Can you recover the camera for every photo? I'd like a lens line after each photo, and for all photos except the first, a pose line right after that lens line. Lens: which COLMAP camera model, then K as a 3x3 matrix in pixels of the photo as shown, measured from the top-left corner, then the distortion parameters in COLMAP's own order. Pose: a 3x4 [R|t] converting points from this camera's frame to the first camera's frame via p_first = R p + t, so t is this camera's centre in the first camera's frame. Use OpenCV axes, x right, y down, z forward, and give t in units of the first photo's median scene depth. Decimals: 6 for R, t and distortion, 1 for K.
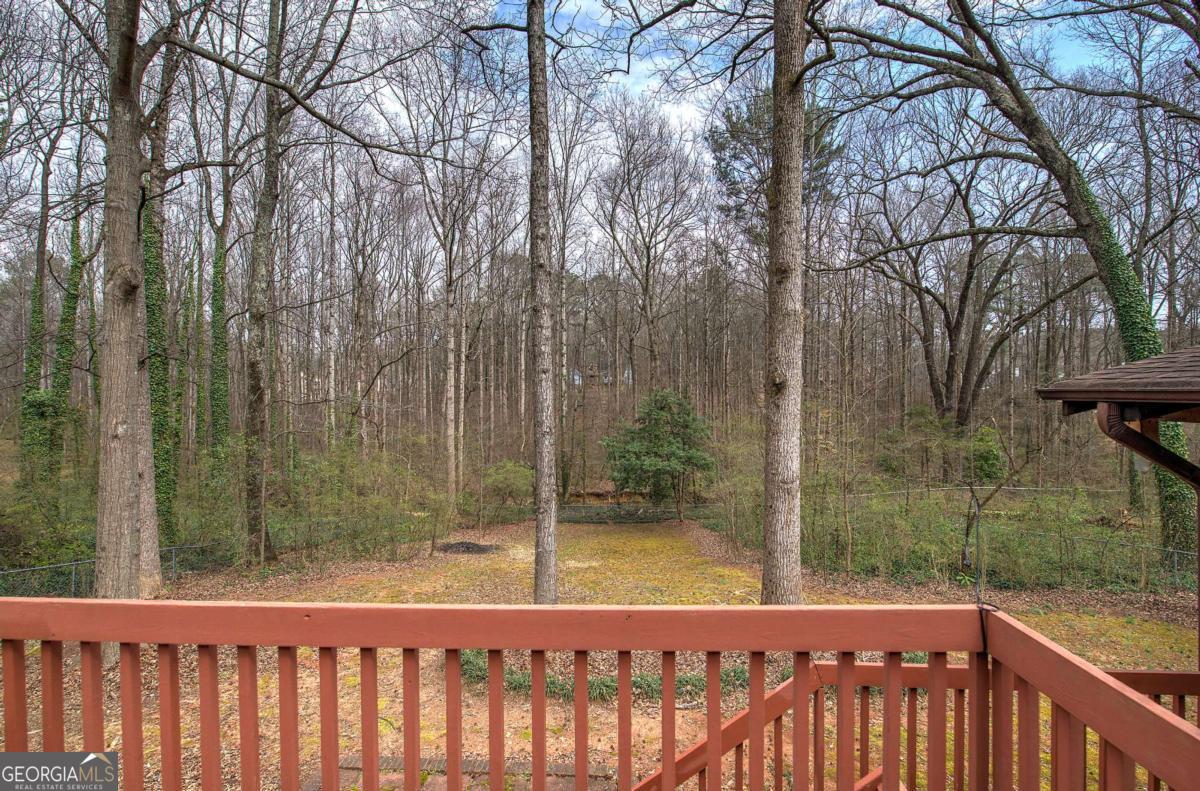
lens RADIAL K [[518.2, 0, 603.0], [0, 518.2, 393.8], [0, 0, 1]] dist [-0.001376, 0.000614]
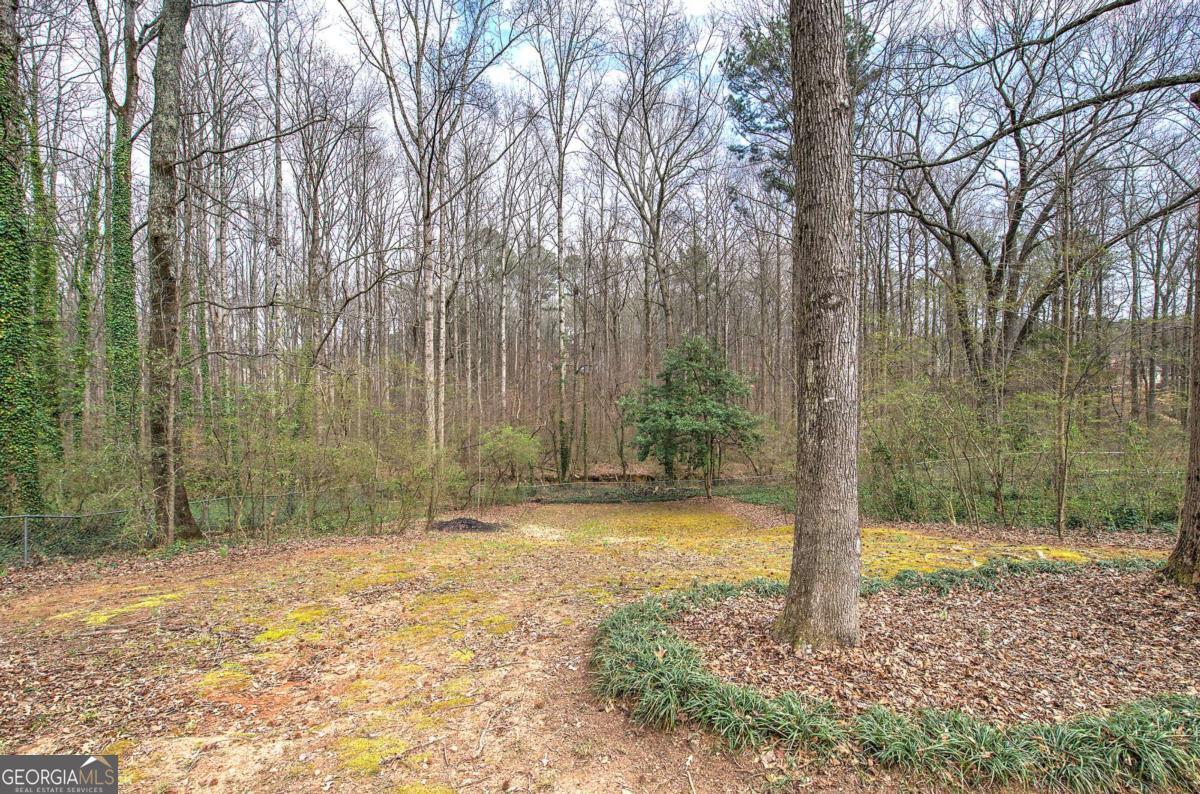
lens RADIAL K [[519.6, 0, 593.9], [0, 519.6, 400.7], [0, 0, 1]] dist [-0.000247, 0.000357]
pose [[0.997942, -0.009911, 0.063348, -0.110946], [0.009568, 0.999938, 0.005705, 0.100133], [-0.063401, -0.005087, 0.997975, 0.203854]]
